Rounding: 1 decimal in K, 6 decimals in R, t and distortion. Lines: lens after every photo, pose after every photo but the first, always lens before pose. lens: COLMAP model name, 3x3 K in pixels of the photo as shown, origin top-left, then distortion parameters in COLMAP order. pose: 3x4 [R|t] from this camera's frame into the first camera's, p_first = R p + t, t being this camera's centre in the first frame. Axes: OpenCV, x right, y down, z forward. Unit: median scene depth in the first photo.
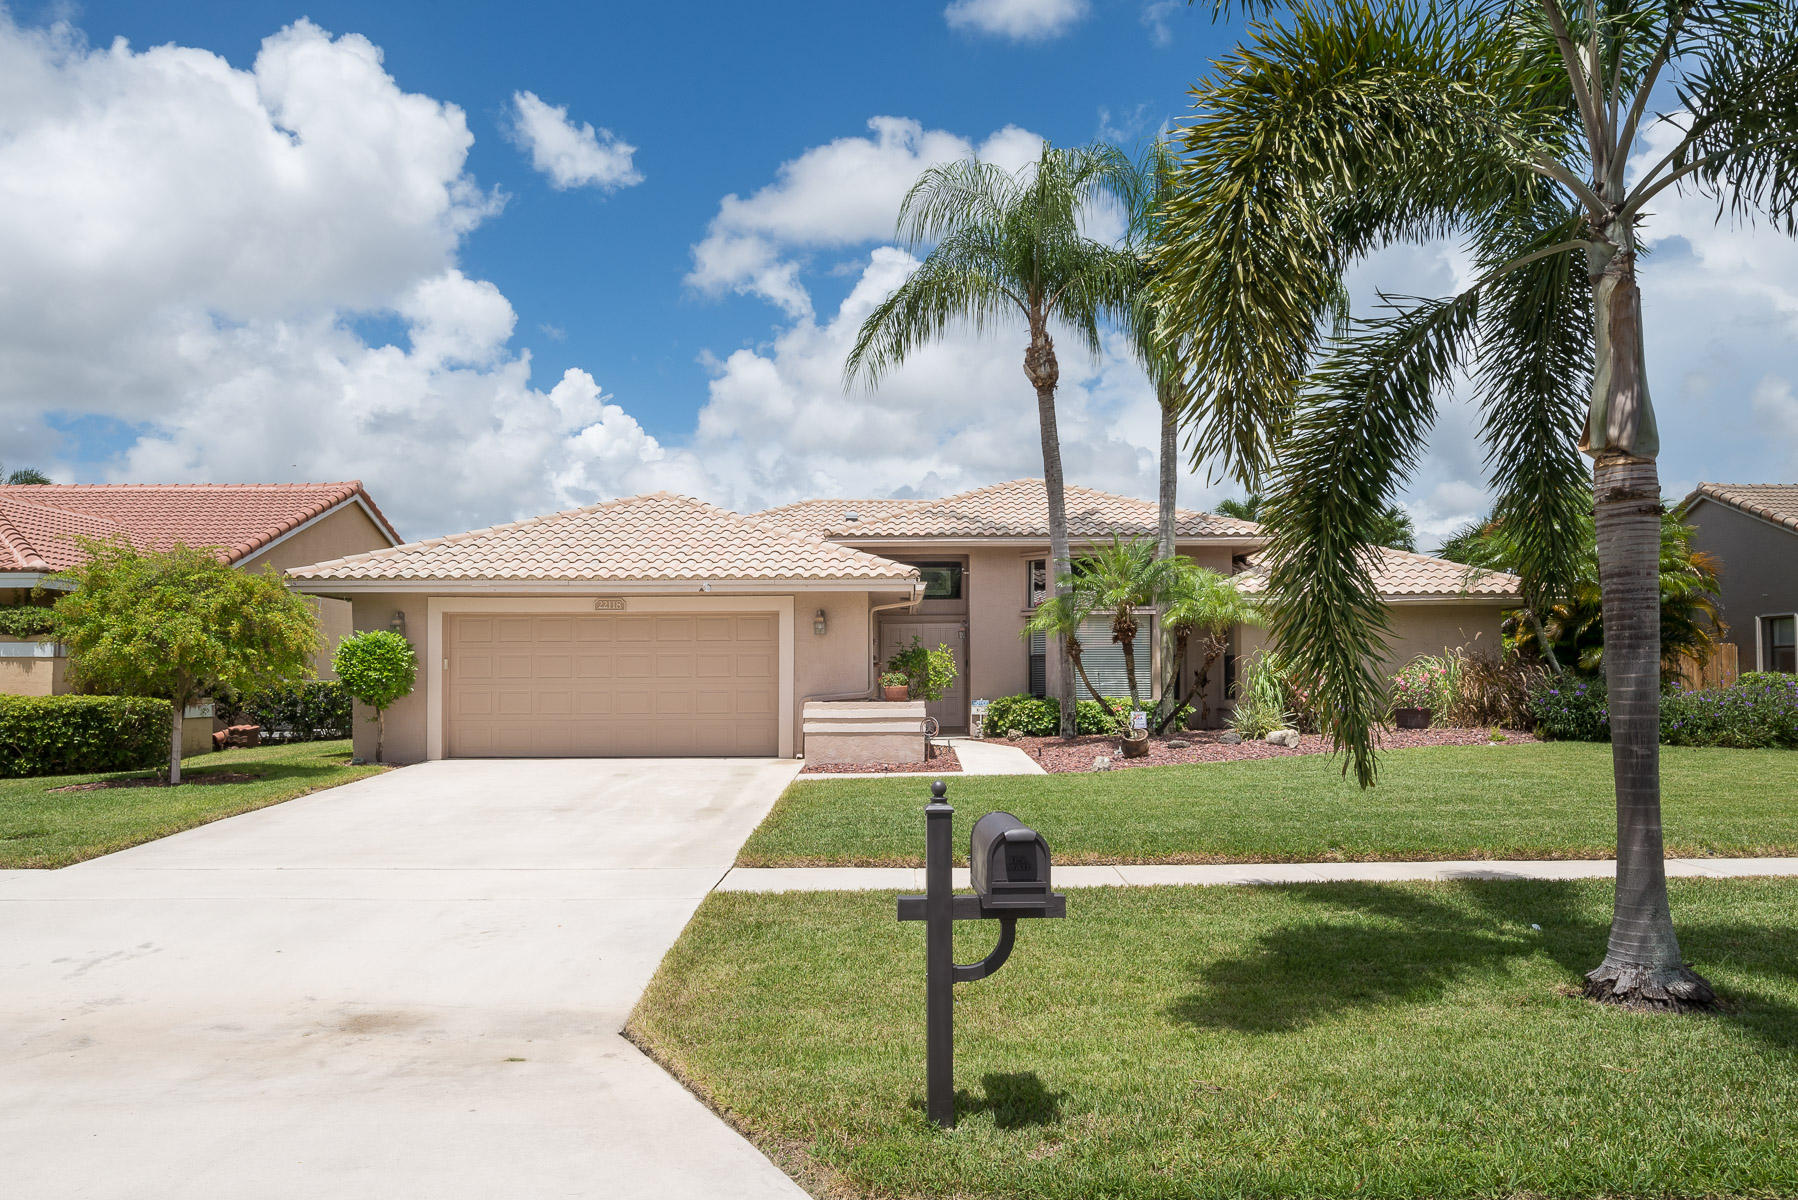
lens RADIAL K [[1897.6, 0, 898.9], [0, 1897.6, 604.2], [0, 0, 1]] dist [-0.005044, 0.000000]
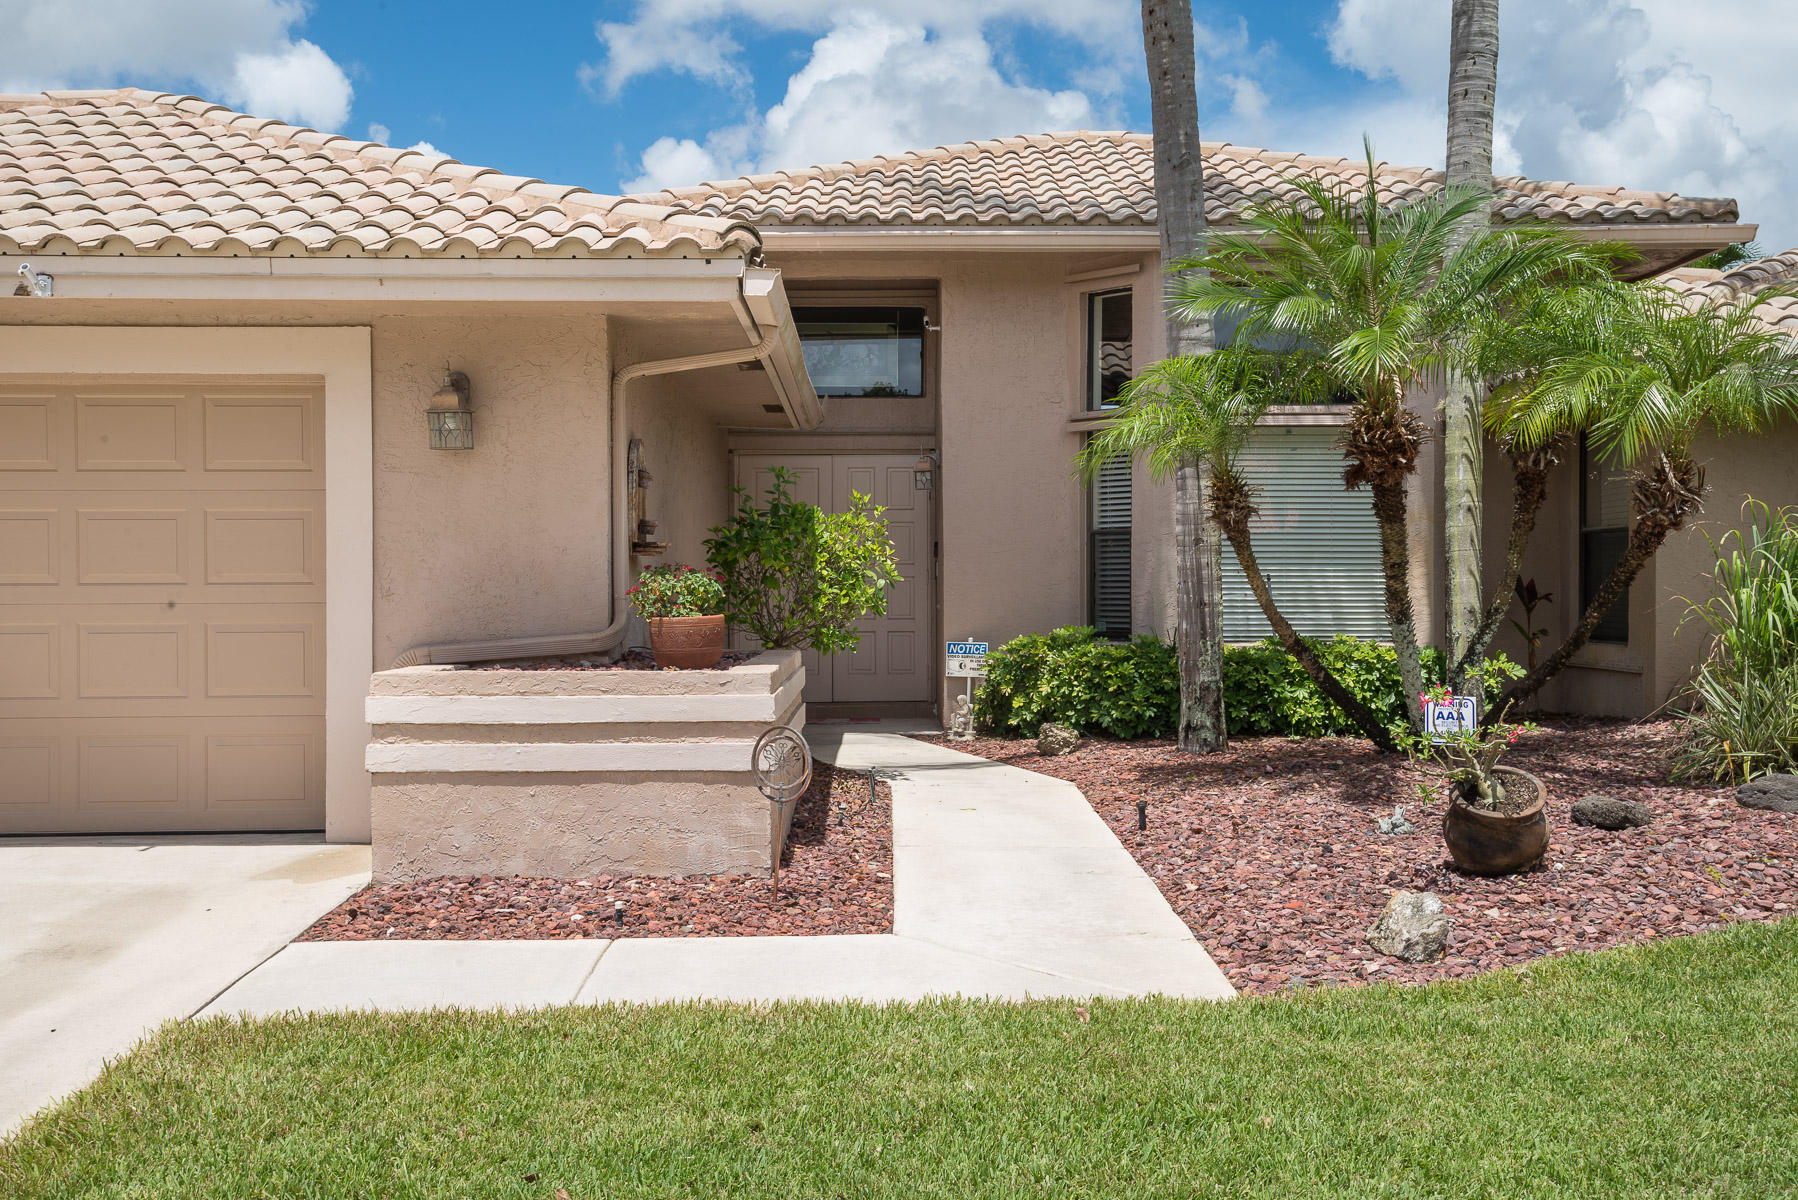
lens RADIAL K [[1897.6, 0, 896.0], [0, 1897.6, 605.0], [0, 0, 1]] dist [-0.005044, 0.000000]
pose [[0.999992, 0.002103, -0.003277, 0.030570], [-0.001927, 0.998608, 0.052704, 0.022863], [0.003383, -0.052697, 0.998605, 0.631152]]
